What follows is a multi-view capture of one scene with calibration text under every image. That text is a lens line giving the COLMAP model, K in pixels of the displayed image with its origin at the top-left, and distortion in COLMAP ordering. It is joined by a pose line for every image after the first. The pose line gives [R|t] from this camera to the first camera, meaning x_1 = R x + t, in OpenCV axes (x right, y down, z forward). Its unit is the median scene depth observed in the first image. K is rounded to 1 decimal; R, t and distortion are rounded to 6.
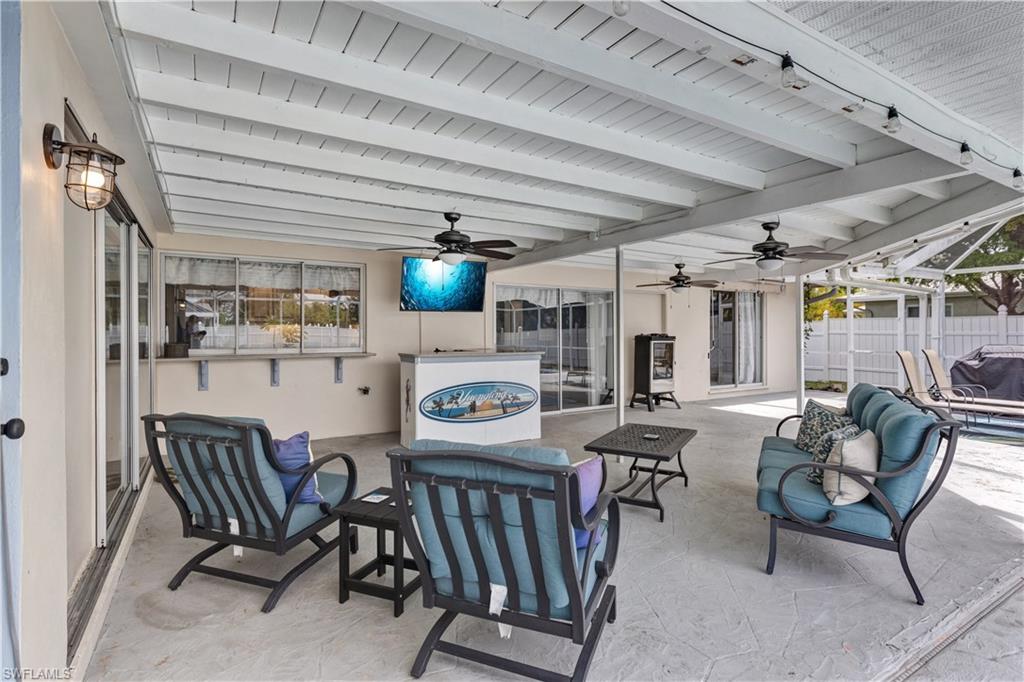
lens RADIAL K [[492.6, 0, 507.4], [0, 492.6, 332.2], [0, 0, 1]] dist [-0.001865, -0.000520]
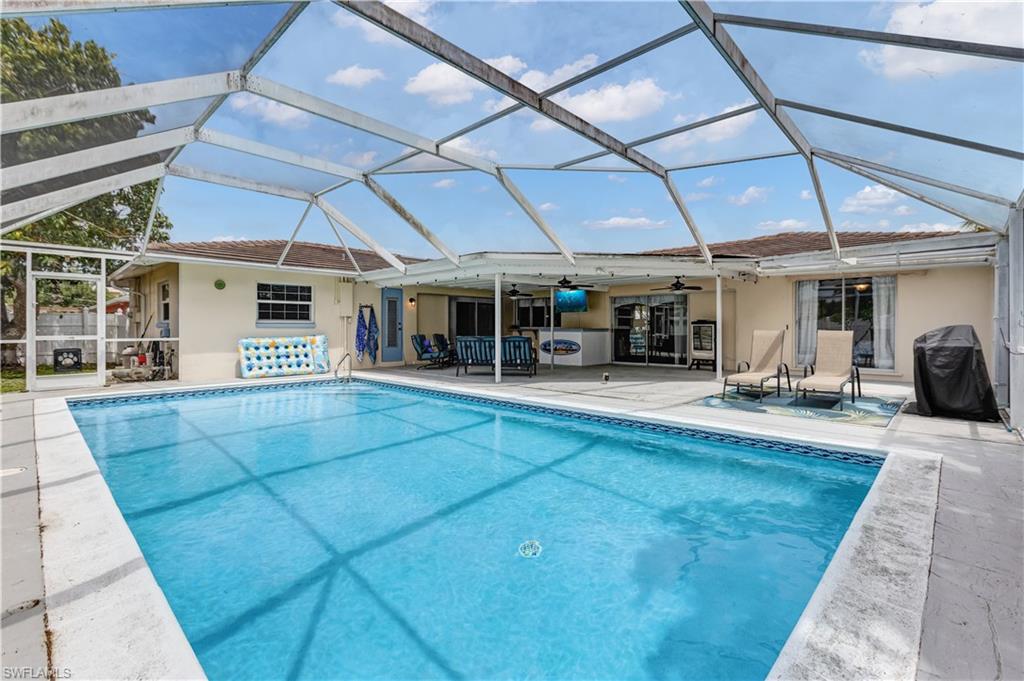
lens RADIAL K [[468.4, 0, 503.4], [0, 468.4, 325.0], [0, 0, 1]] dist [0.000786, 0.000078]
pose [[0.259184, -0.004532, -0.965817, 2.181043], [0.005658, 0.999979, -0.003173, 0.030220], [0.965811, -0.004642, 0.259204, 0.082767]]
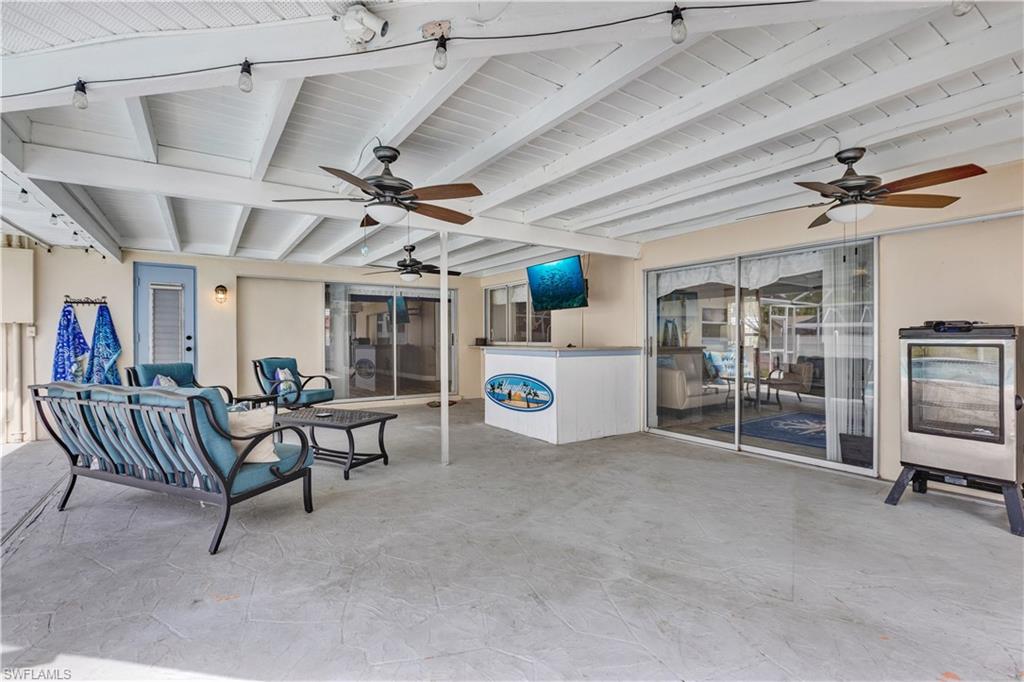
lens RADIAL K [[460.9, 0, 516.8], [0, 460.9, 336.6], [0, 0, 1]] dist [-0.001644, -0.001039]
pose [[0.066938, -0.003537, -0.997751, 0.928966], [0.012216, 0.999922, -0.002725, 0.022420], [0.997682, -0.012006, 0.066976, 0.915245]]
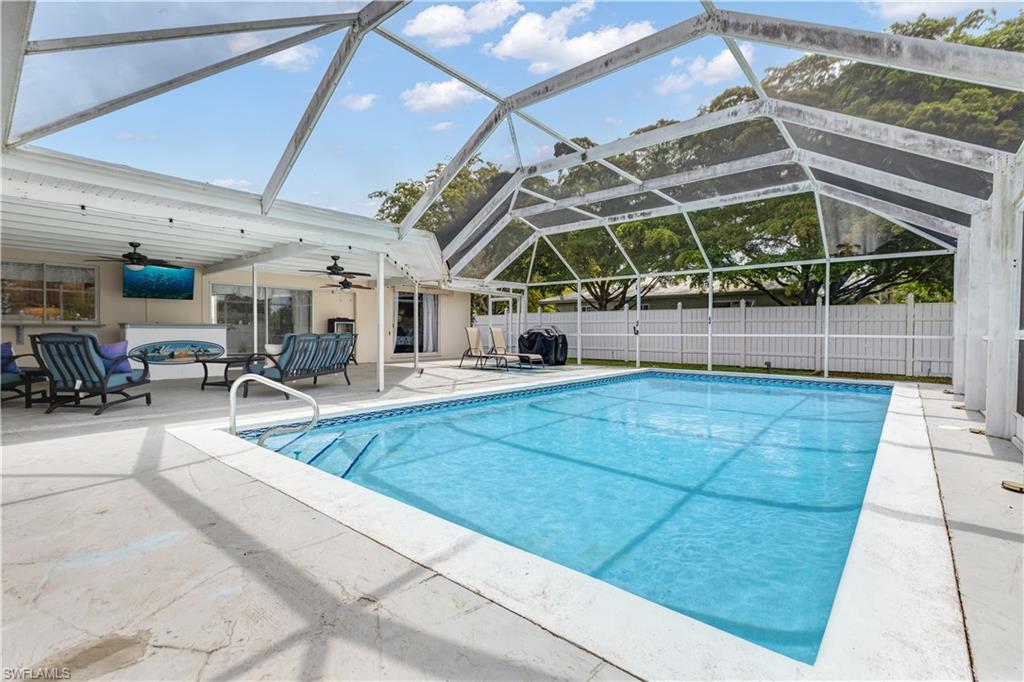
lens RADIAL K [[457.3, 0, 519.4], [0, 457.3, 339.0], [0, 0, 1]] dist [-0.004304, -0.000544]
pose [[0.948476, -0.002495, 0.316840, 0.542357], [-0.002663, 0.999871, 0.015847, 0.066122], [-0.316839, -0.015875, 0.948346, -0.821354]]
